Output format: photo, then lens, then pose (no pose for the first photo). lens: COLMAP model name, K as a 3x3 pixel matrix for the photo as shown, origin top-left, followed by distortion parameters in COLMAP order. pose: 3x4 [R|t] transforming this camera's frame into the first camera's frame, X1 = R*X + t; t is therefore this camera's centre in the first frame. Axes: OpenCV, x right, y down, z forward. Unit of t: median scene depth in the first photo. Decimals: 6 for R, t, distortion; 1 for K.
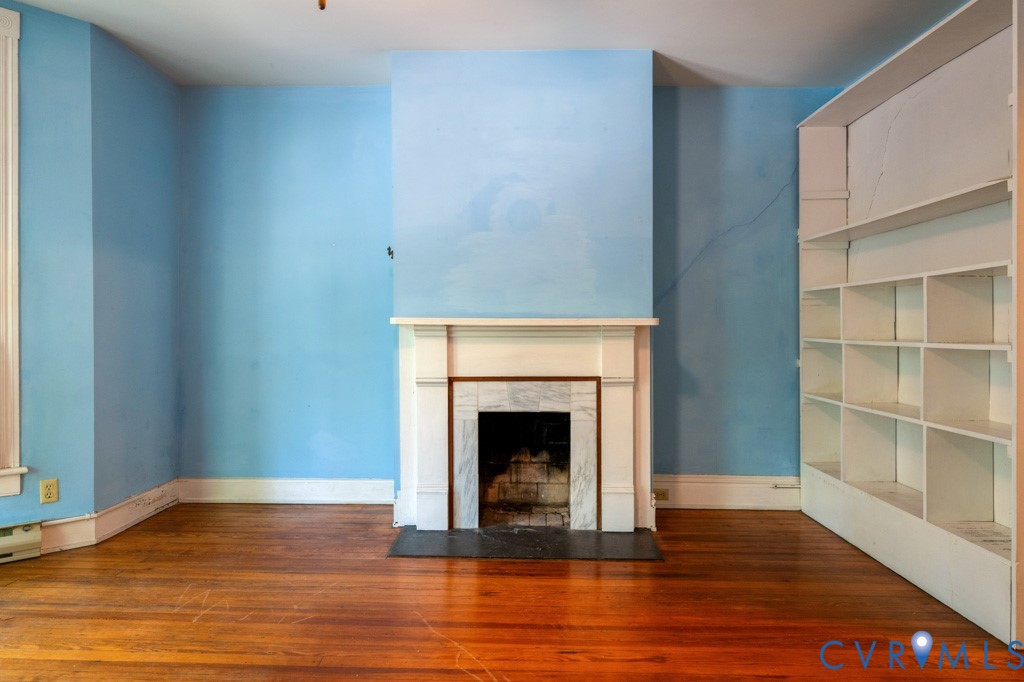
lens RADIAL K [[590.0, 0, 512.0], [0, 590.0, 341.0], [0, 0, 1]] dist [-0.003712, -0.001628]
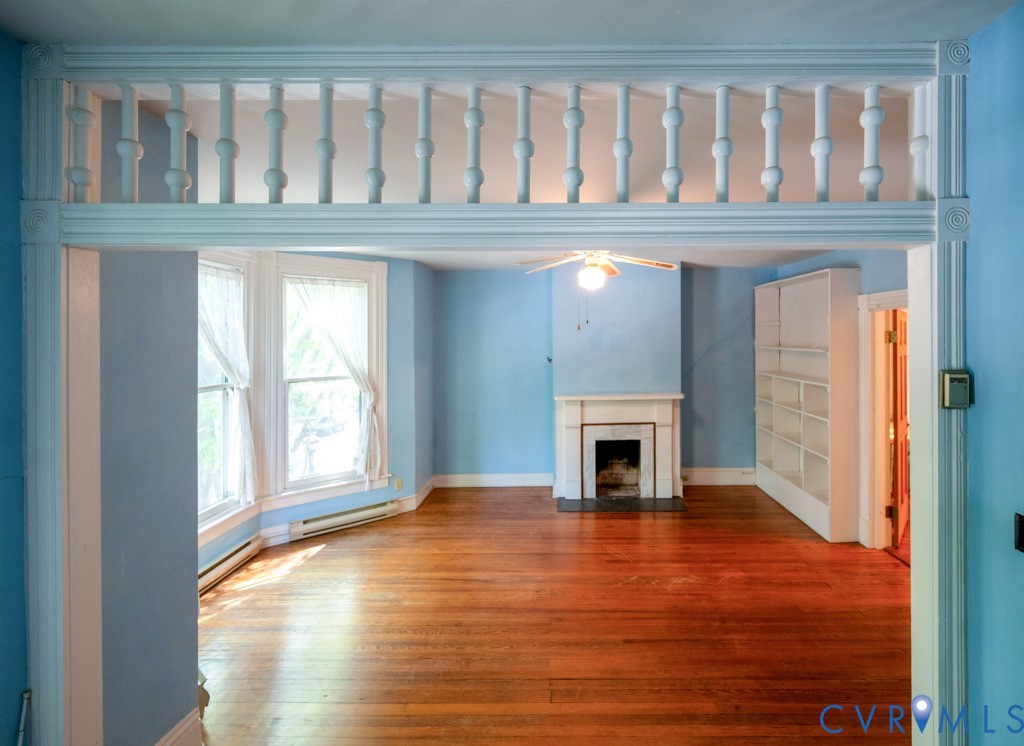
lens RADIAL K [[510.5, 0, 565.5], [0, 510.5, 347.6], [0, 0, 1]] dist [-0.001524, -0.000063]
pose [[0.999408, -0.010594, 0.032737, -0.213395], [0.009745, 0.999615, 0.025971, -0.243986], [-0.033000, -0.025637, 0.999126, -0.734378]]
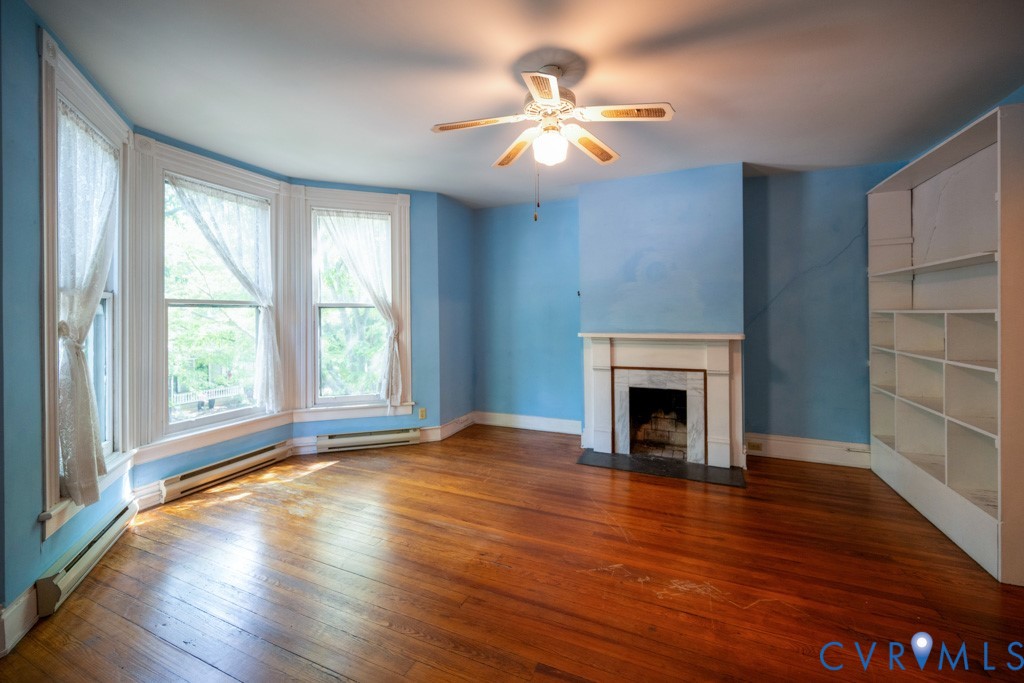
lens RADIAL K [[416.9, 0, 521.1], [0, 416.9, 321.5], [0, 0, 1]] dist [-0.002673, -0.000575]
pose [[0.927460, -0.001028, -0.373921, 0.105807], [0.004637, 0.999951, 0.008754, -0.083236], [0.373894, -0.009853, 0.927419, -0.245760]]
